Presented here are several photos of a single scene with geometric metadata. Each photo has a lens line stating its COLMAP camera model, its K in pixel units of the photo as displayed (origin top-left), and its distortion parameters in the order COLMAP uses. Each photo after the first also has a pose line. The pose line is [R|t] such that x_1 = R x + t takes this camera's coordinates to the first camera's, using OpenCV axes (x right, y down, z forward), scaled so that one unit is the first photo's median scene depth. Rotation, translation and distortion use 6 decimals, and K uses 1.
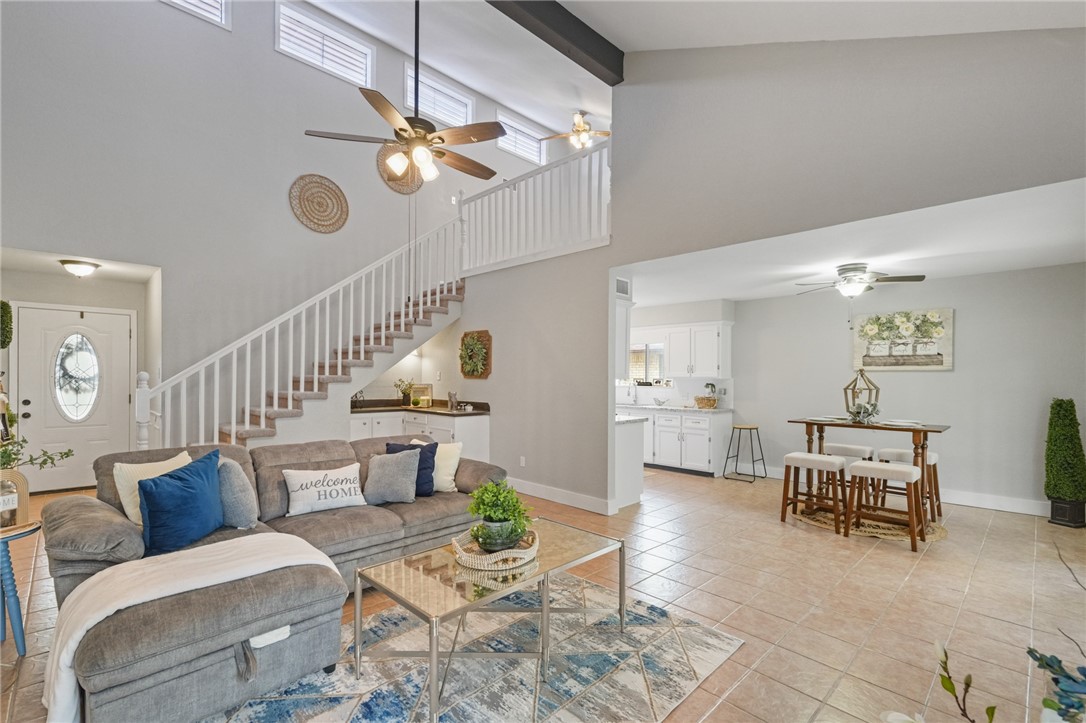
lens RADIAL K [[483.5, 0, 554.2], [0, 483.5, 378.8], [0, 0, 1]] dist [0.000744, -0.000166]
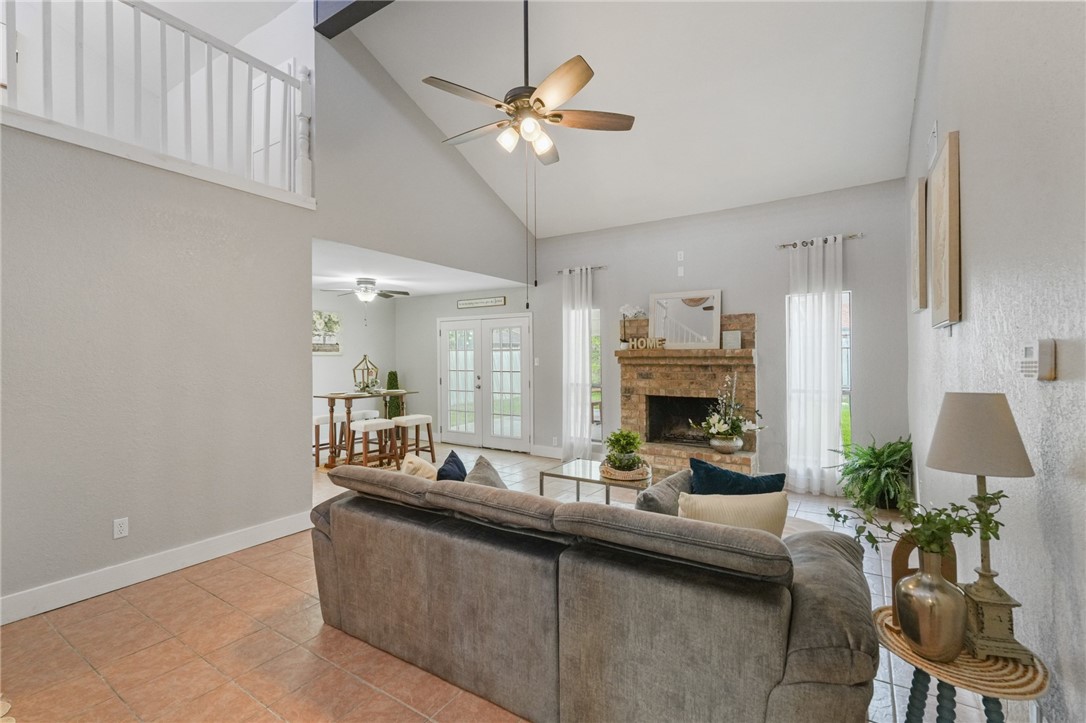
lens RADIAL K [[483.5, 0, 542.8], [0, 483.5, 354.0], [0, 0, 1]] dist [0.000744, -0.000166]
pose [[-0.204784, 0.000500, 0.978807, -0.685640], [0.007976, 0.999968, 0.001158, -0.016956], [-0.978775, 0.008044, -0.204781, 0.657338]]
